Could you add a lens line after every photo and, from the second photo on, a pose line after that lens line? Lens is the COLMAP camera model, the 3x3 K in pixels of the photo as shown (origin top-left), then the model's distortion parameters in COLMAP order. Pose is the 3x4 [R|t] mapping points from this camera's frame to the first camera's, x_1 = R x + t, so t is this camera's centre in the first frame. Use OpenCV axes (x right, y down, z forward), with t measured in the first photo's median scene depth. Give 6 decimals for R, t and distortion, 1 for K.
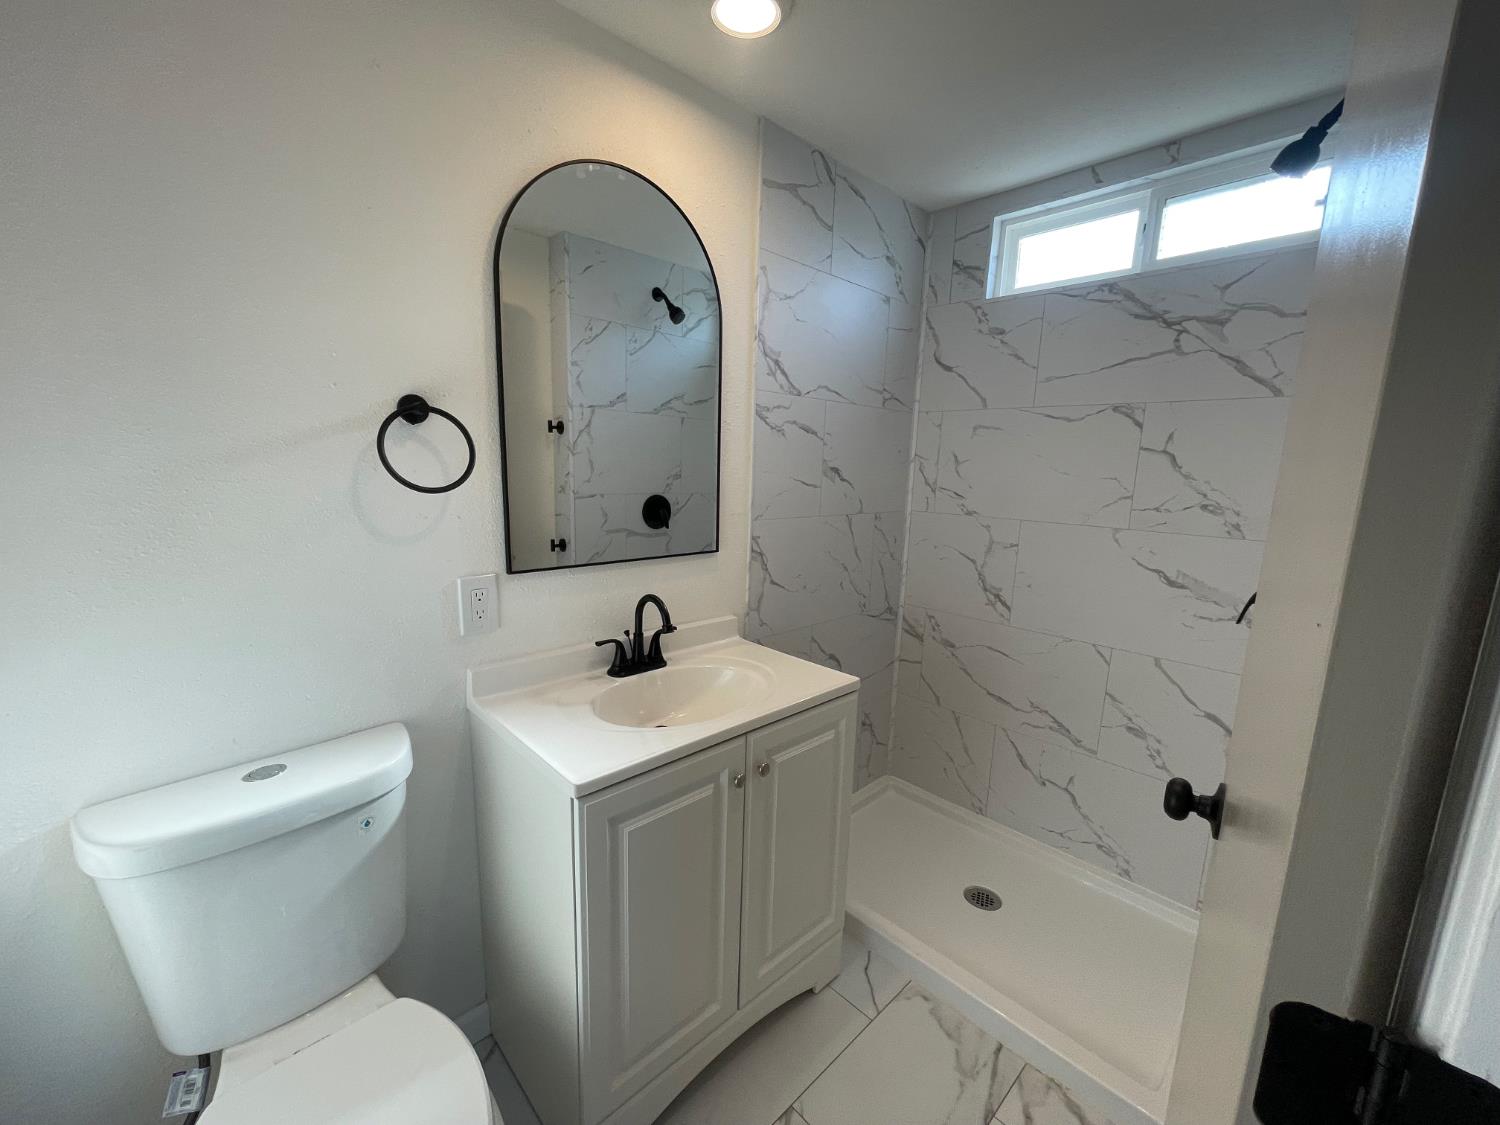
lens RADIAL K [[605.9, 0, 755.4], [0, 605.9, 562.1], [0, 0, 1]] dist [-0.002759, 0.000454]
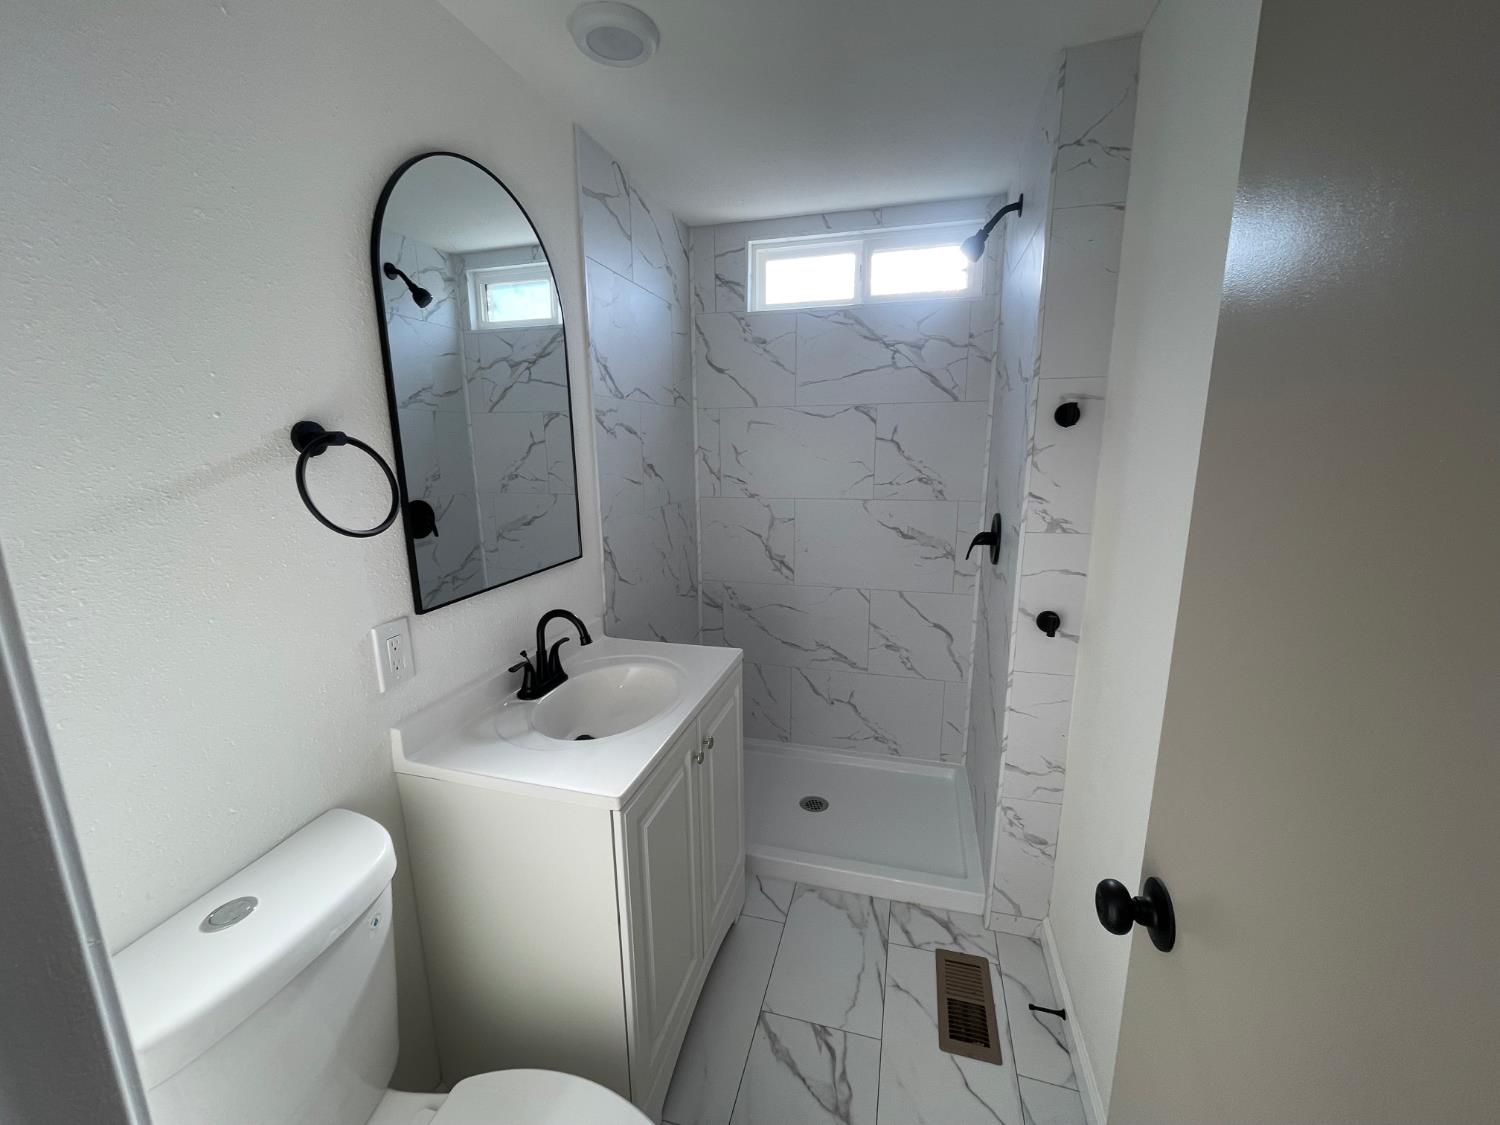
lens RADIAL K [[605.9, 0, 748.6], [0, 605.9, 556.8], [0, 0, 1]] dist [-0.002759, 0.000454]
pose [[0.858078, -0.131961, 0.496275, -0.307943], [0.114659, 0.991255, 0.065327, -0.048985], [-0.500555, 0.000846, 0.865704, -0.014974]]
